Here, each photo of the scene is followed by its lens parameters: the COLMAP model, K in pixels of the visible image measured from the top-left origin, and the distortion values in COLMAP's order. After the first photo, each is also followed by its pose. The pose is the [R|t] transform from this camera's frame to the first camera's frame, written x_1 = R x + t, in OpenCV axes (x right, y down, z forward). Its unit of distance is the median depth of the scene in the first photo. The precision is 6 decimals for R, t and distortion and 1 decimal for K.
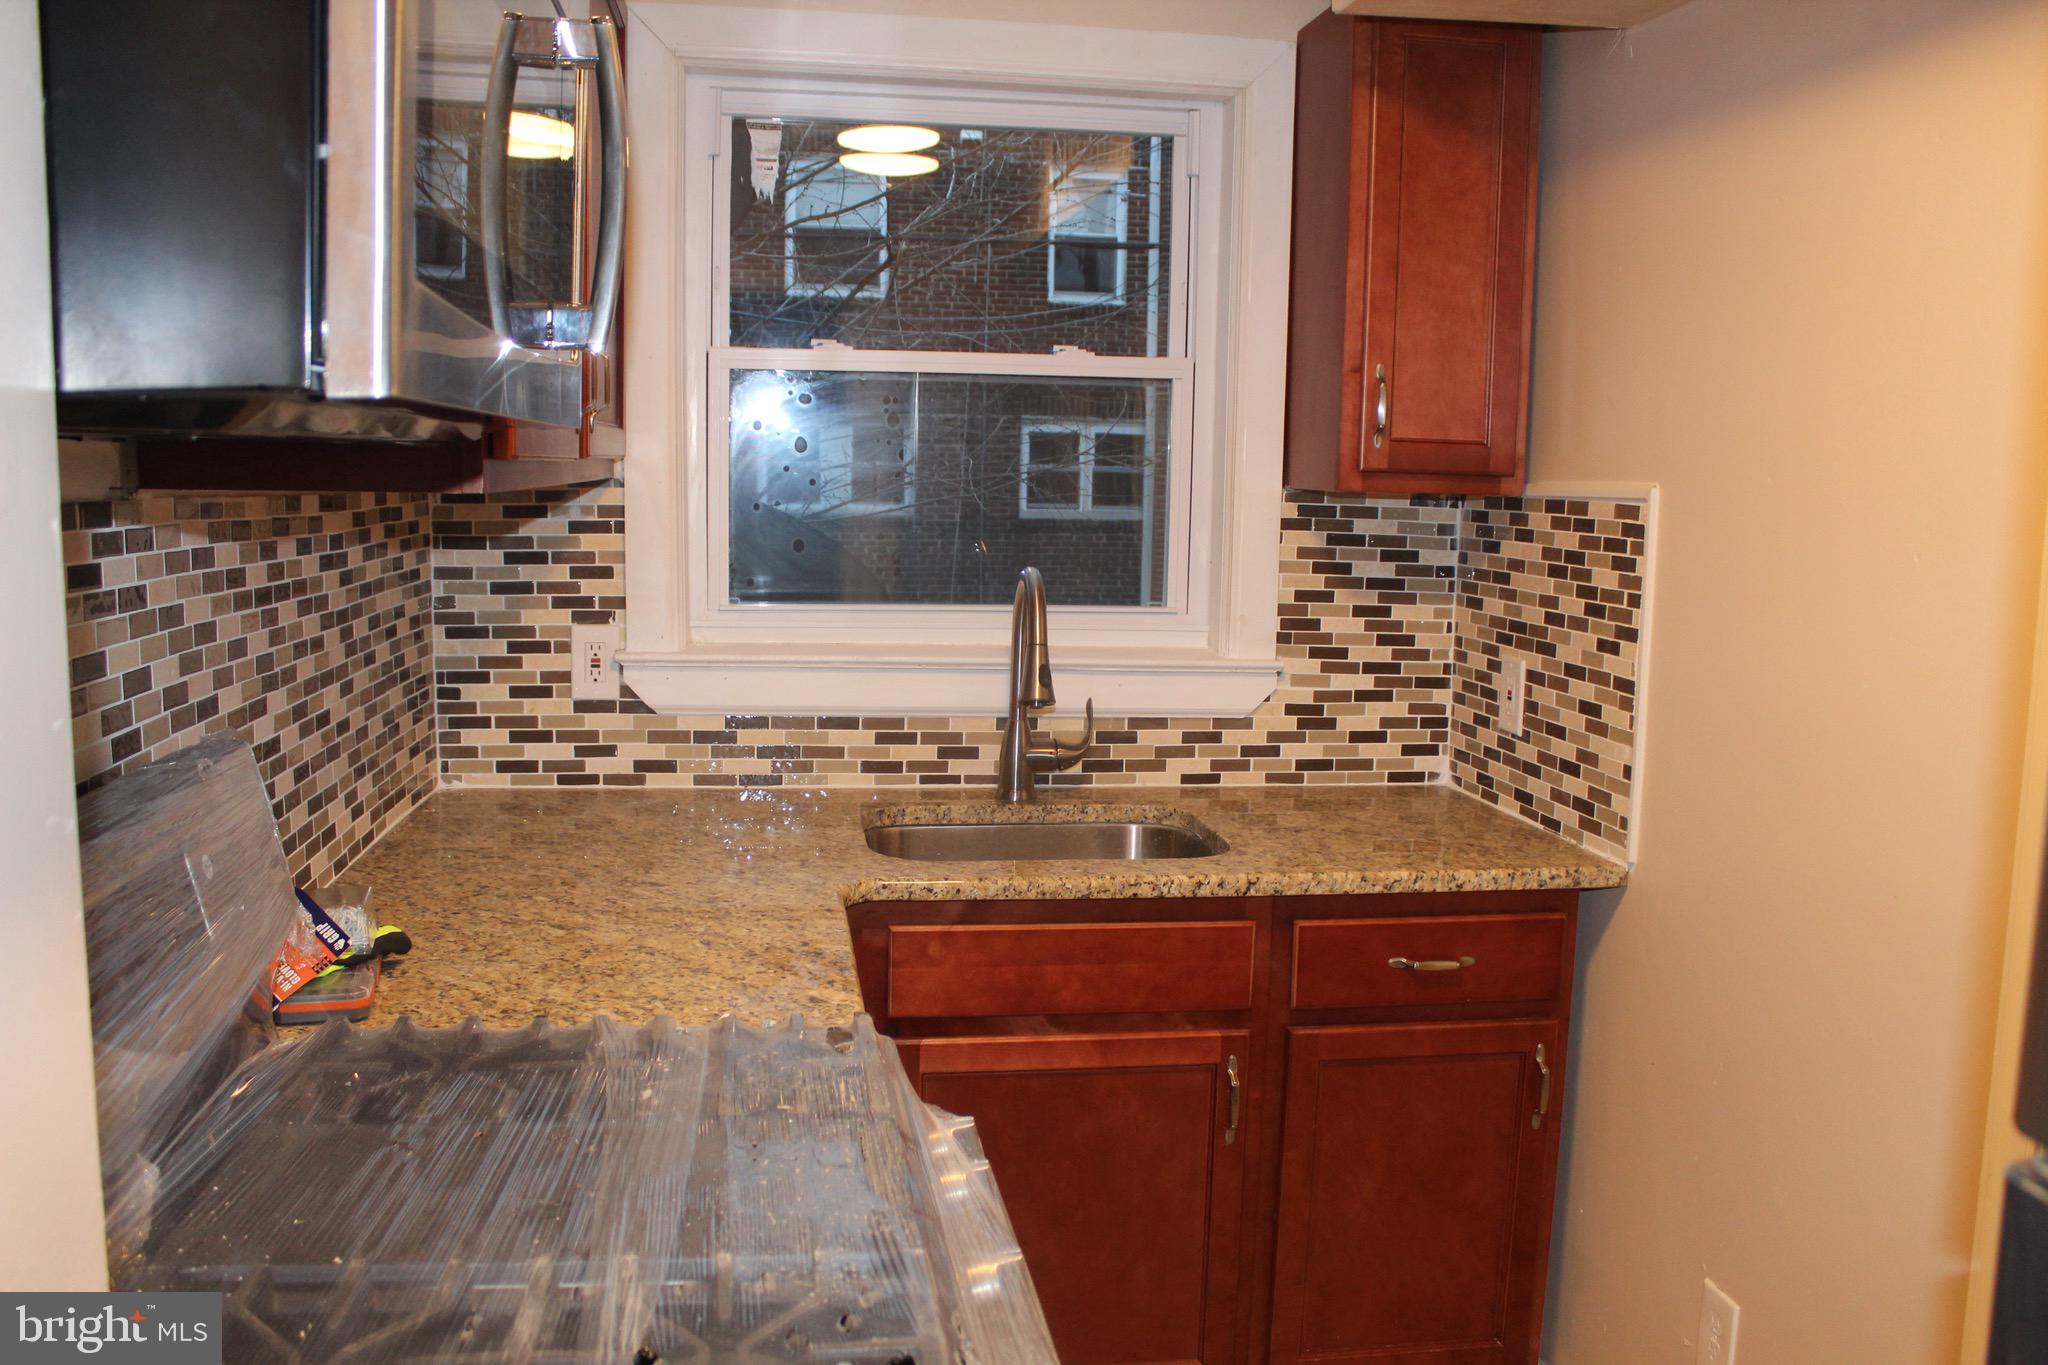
lens RADIAL K [[1685.9, 0, 1024.0], [0, 1685.9, 682.5], [0, 0, 1]] dist [-0.150462, 0.000925]
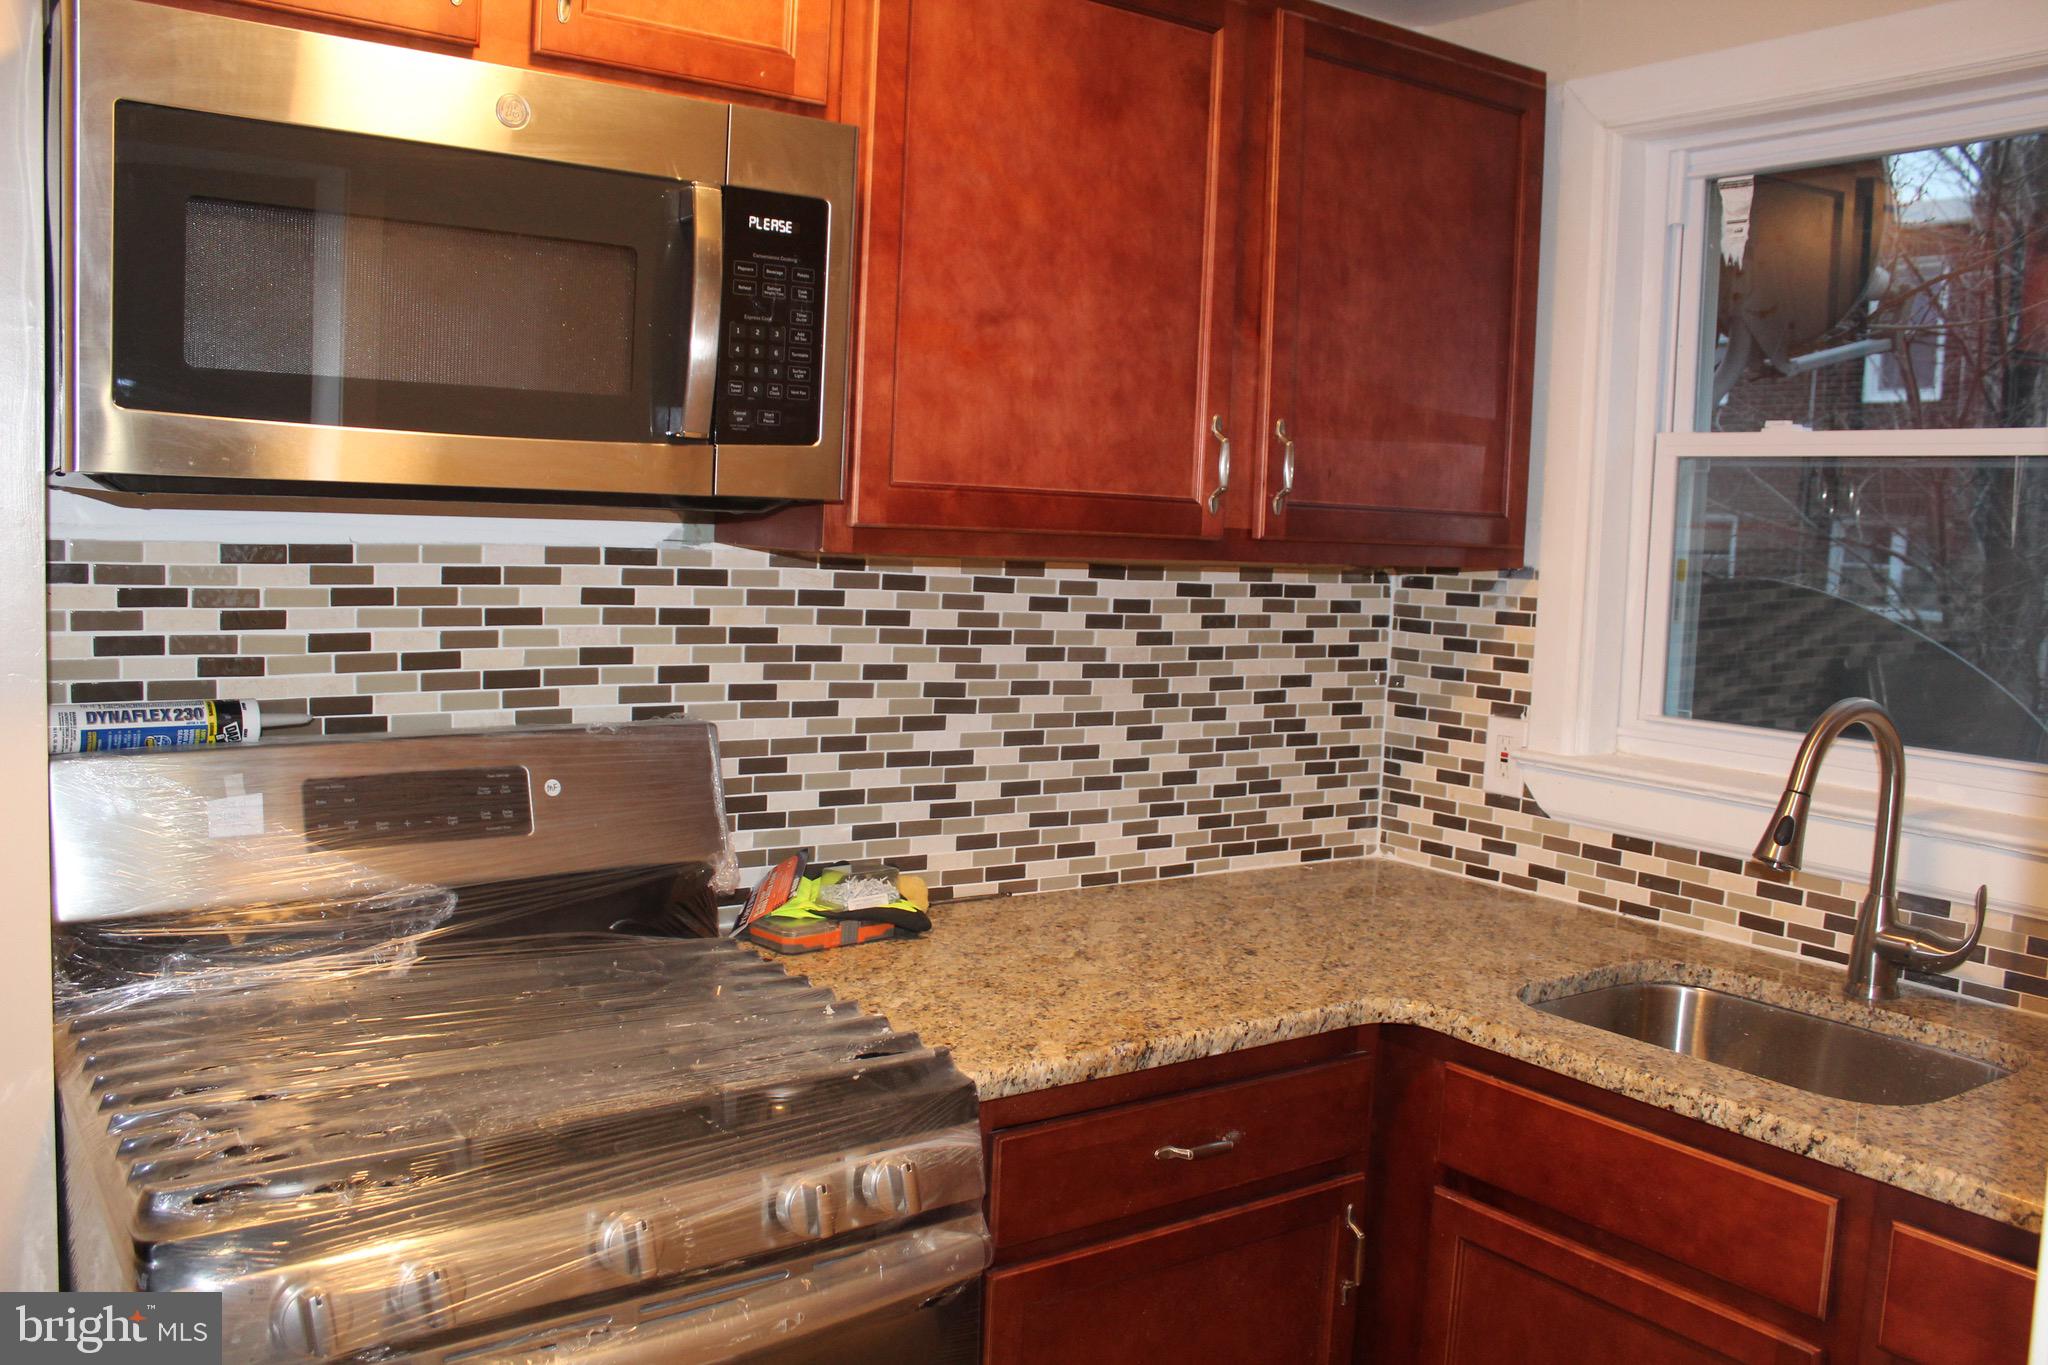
lens RADIAL K [[1727.2, 0, 1016.4], [0, 1727.2, 646.3], [0, 0, 1]] dist [-0.148480, 0.123875]
pose [[0.457143, 0.064320, -0.887065, 0.498325], [-0.139695, 0.990194, -0.000194, -0.036083], [0.878354, 0.124007, 0.461645, 0.279450]]
